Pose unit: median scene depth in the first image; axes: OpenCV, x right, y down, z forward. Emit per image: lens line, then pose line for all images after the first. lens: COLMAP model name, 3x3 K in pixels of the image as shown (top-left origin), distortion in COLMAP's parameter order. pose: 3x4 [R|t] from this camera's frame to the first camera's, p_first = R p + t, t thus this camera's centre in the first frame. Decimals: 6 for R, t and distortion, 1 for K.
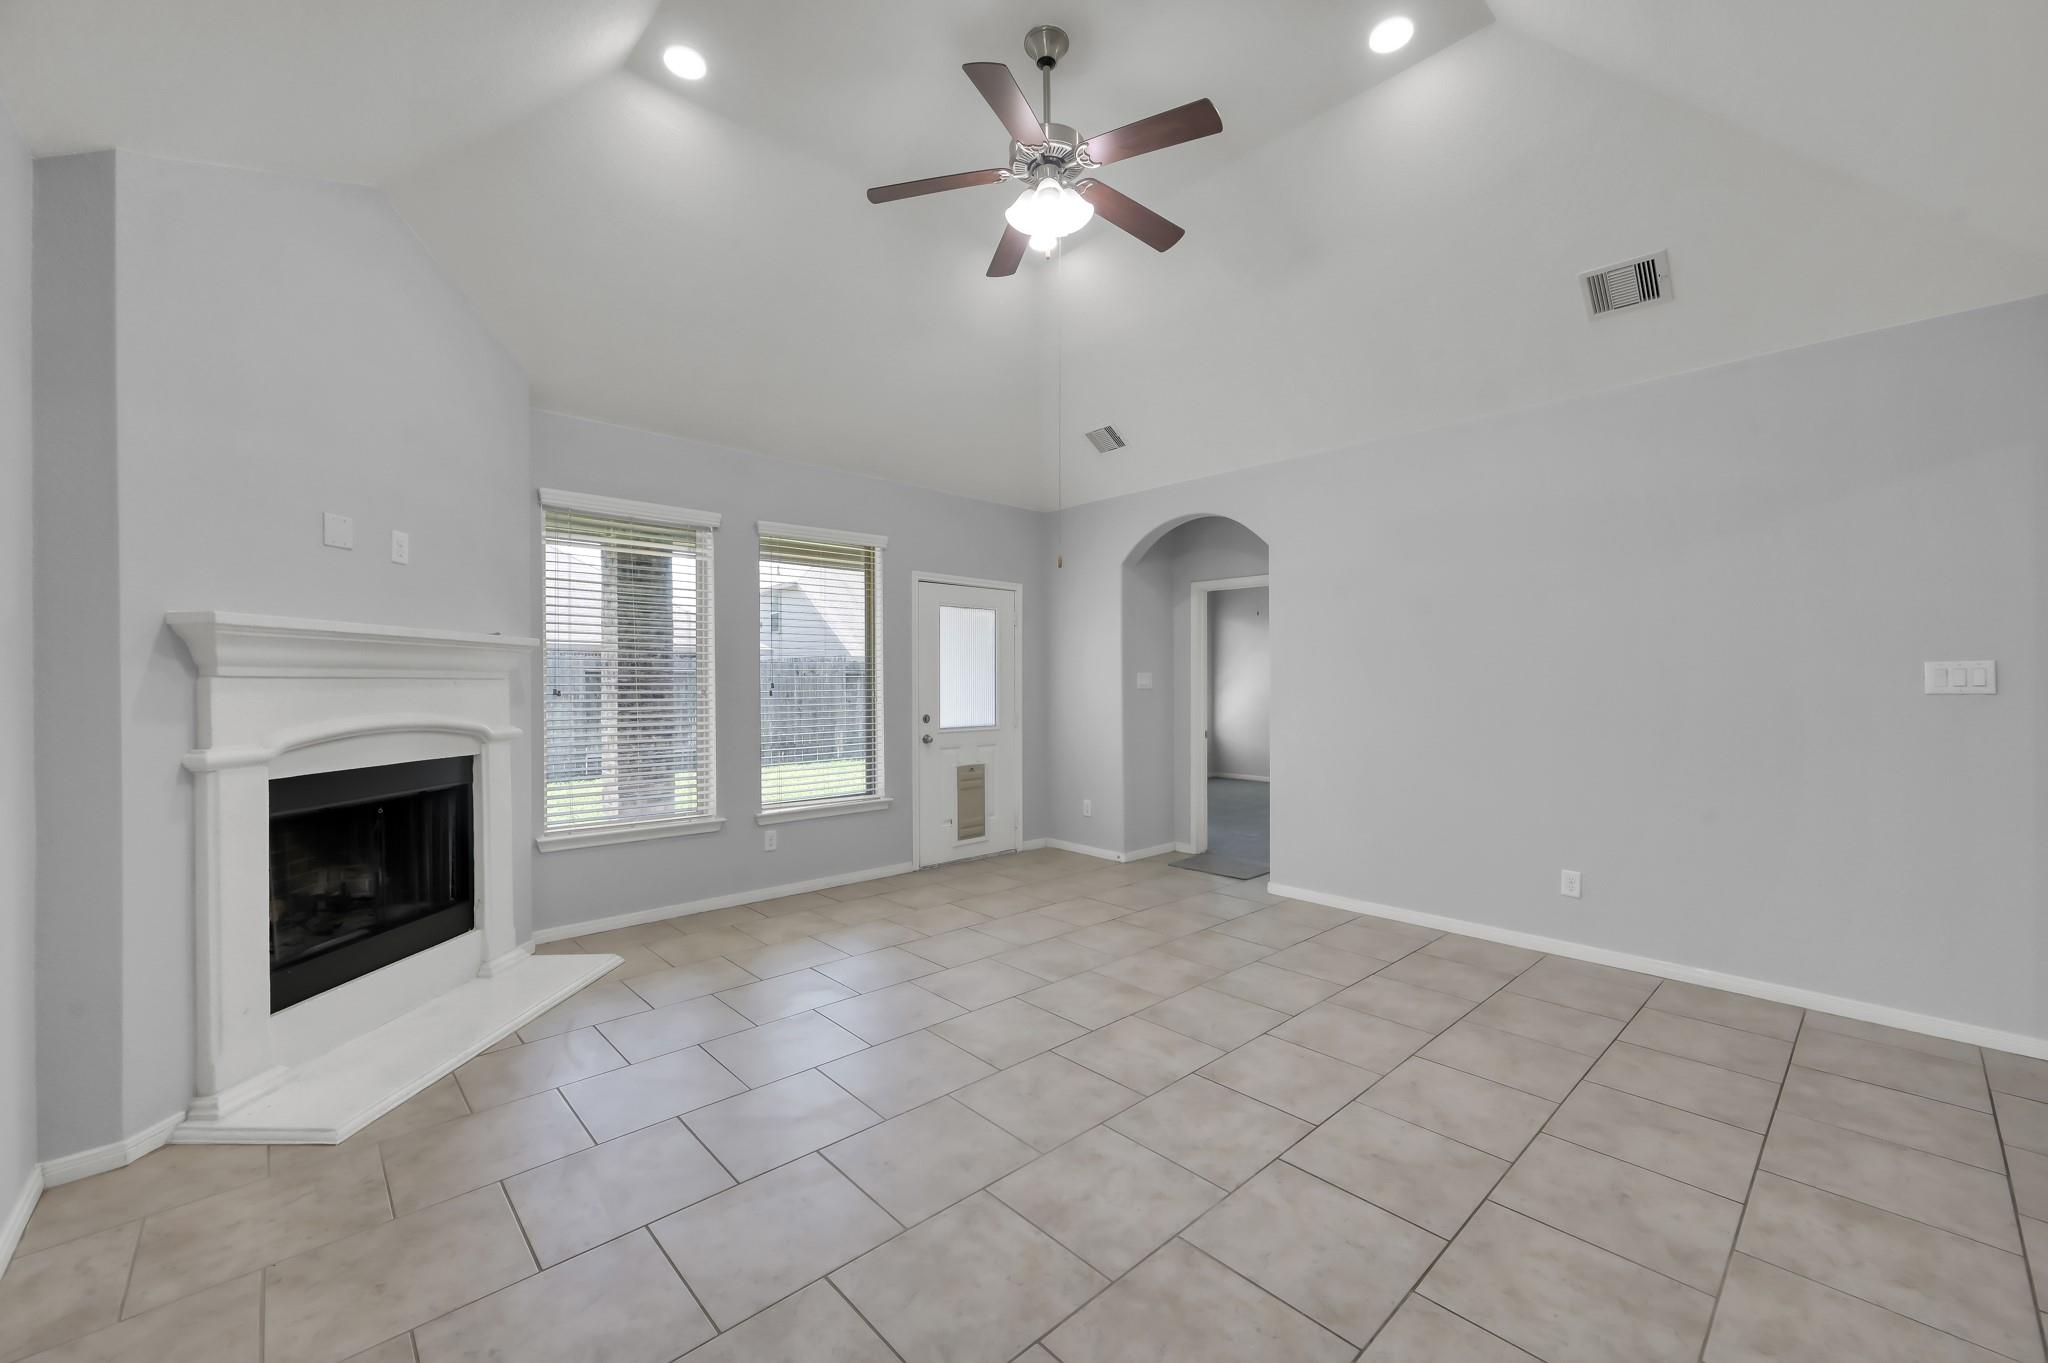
lens RADIAL K [[817.9, 0, 1020.3], [0, 817.9, 679.1], [0, 0, 1]] dist [0.005287, -0.000156]
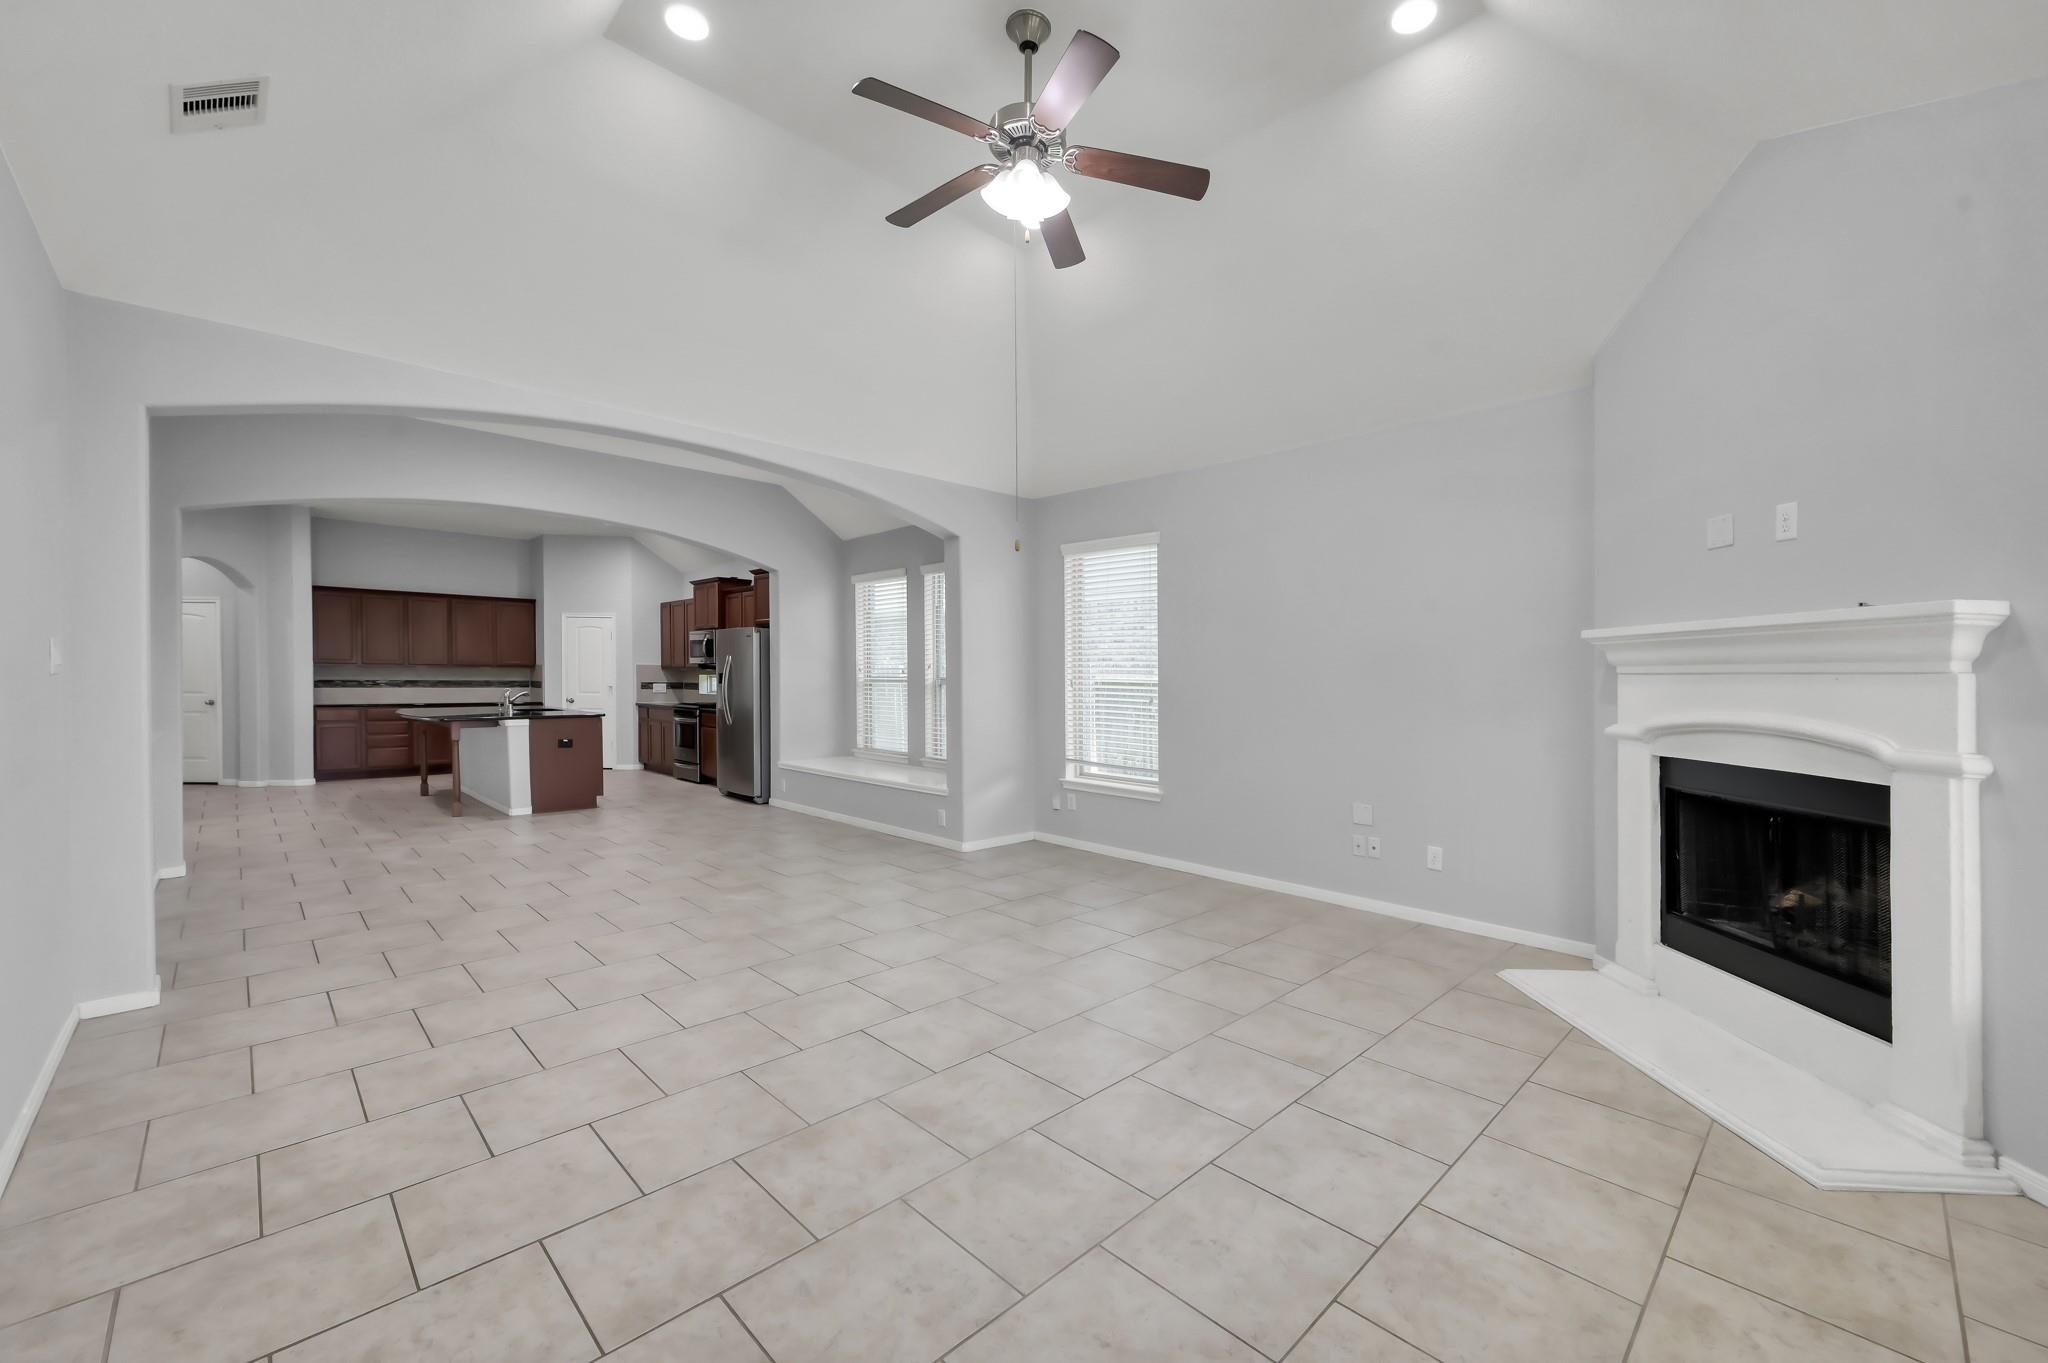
lens RADIAL K [[817.9, 0, 1022.3], [0, 817.9, 658.7], [0, 0, 1]] dist [0.005287, -0.000156]
pose [[-0.999645, -0.008387, -0.025275, 0.066228], [-0.007791, 0.999692, -0.023572, 0.009373], [0.025465, -0.023366, -0.999403, 1.647980]]
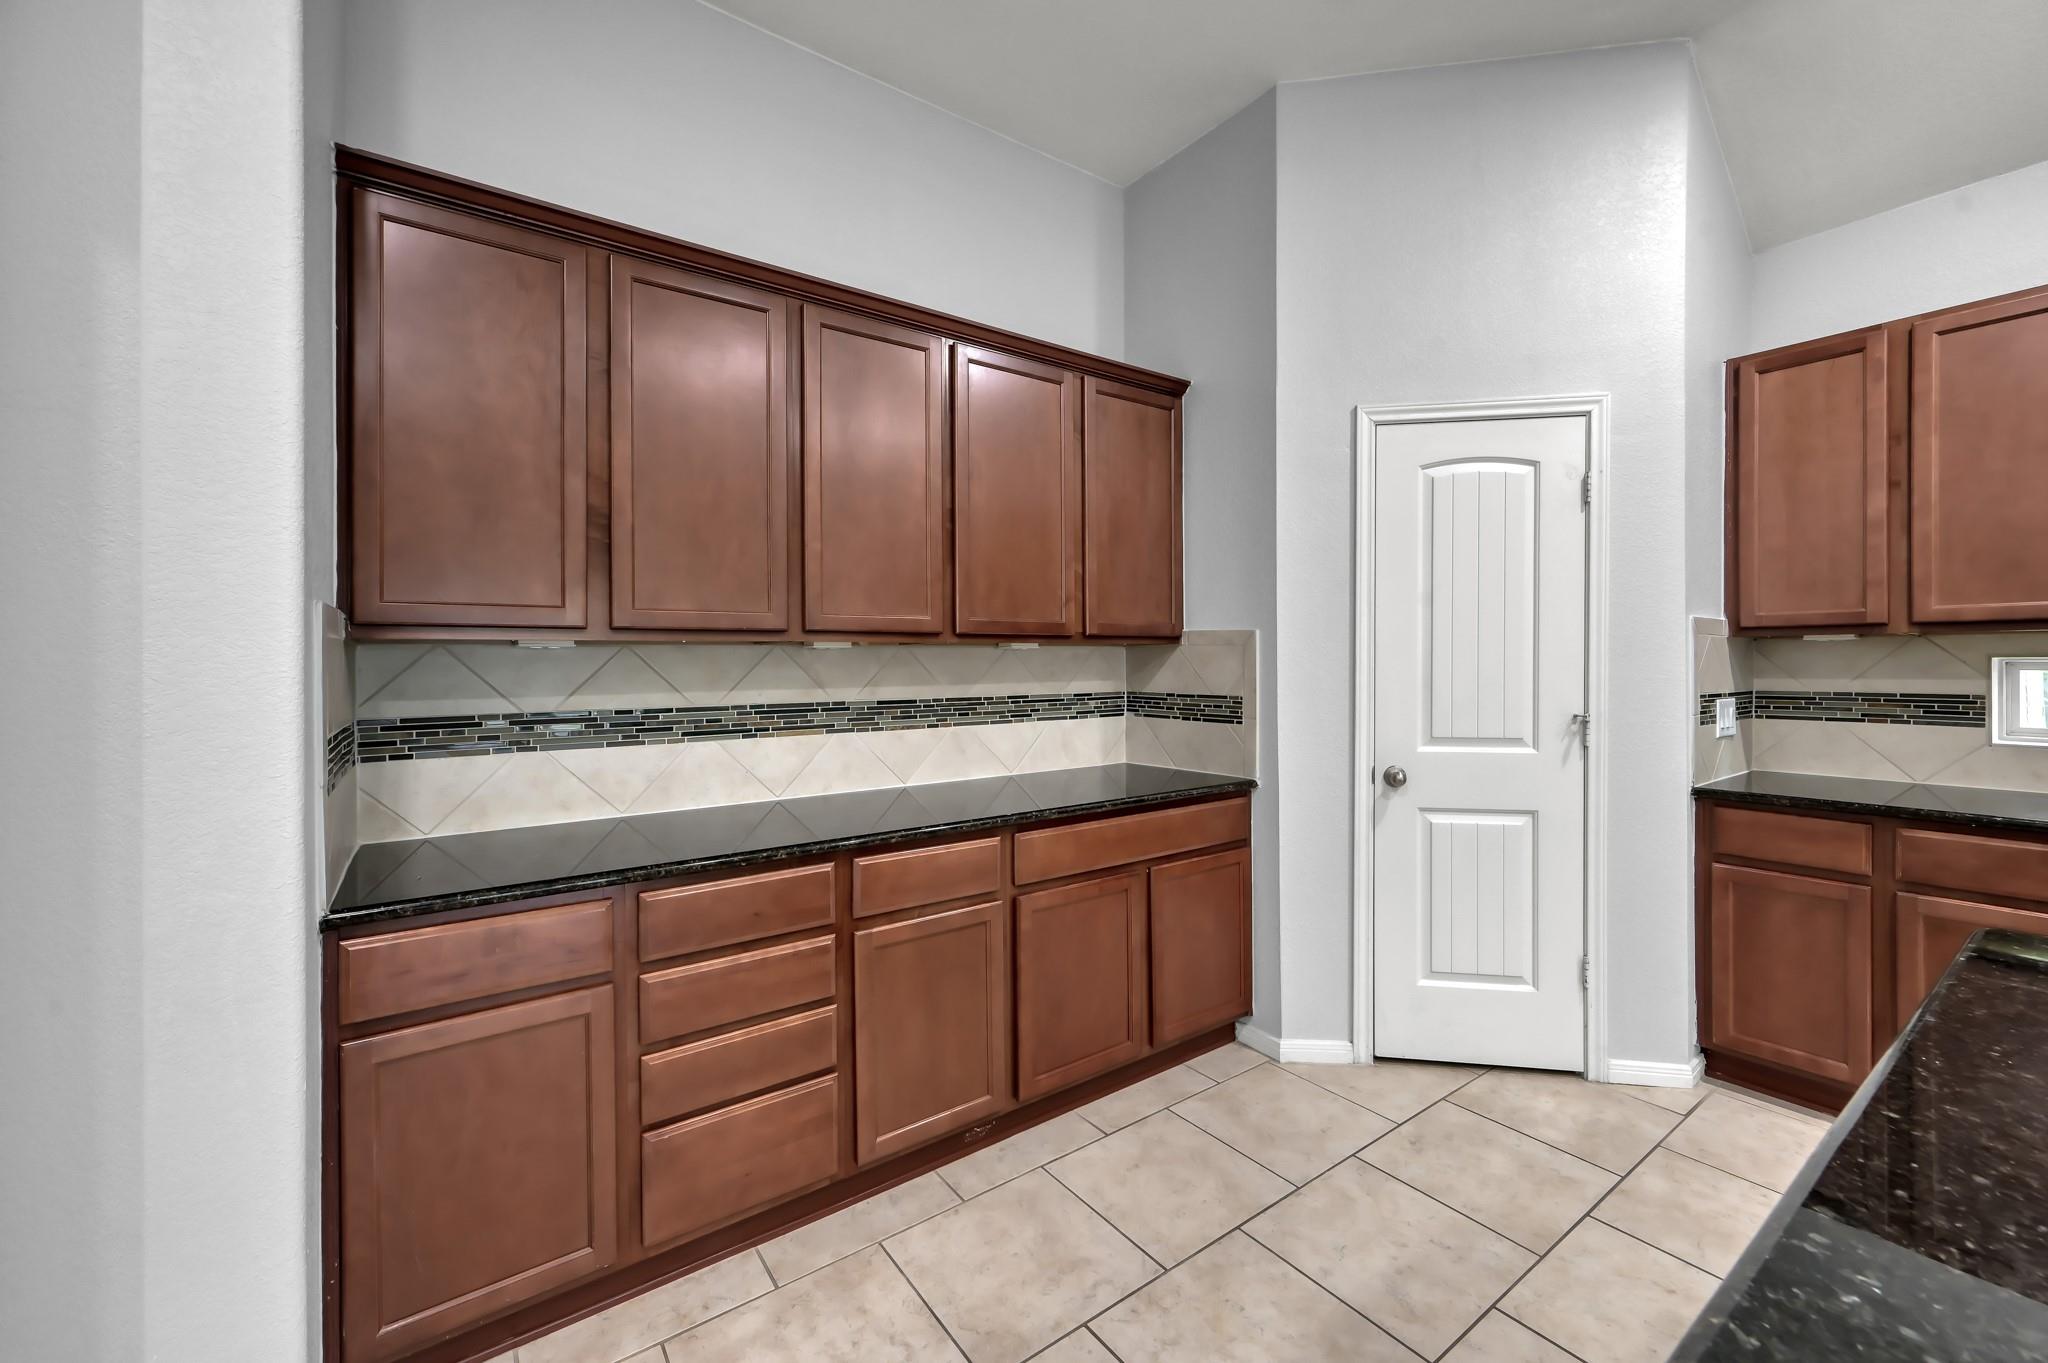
lens RADIAL K [[817.9, 0, 1034.7], [0, 817.9, 665.5], [0, 0, 1]] dist [0.005287, -0.000156]
pose [[-0.993989, 0.007715, 0.109205, 1.931155], [0.008543, 0.999938, 0.007122, 0.000314], [-0.109143, 0.008013, -0.993994, -0.736935]]
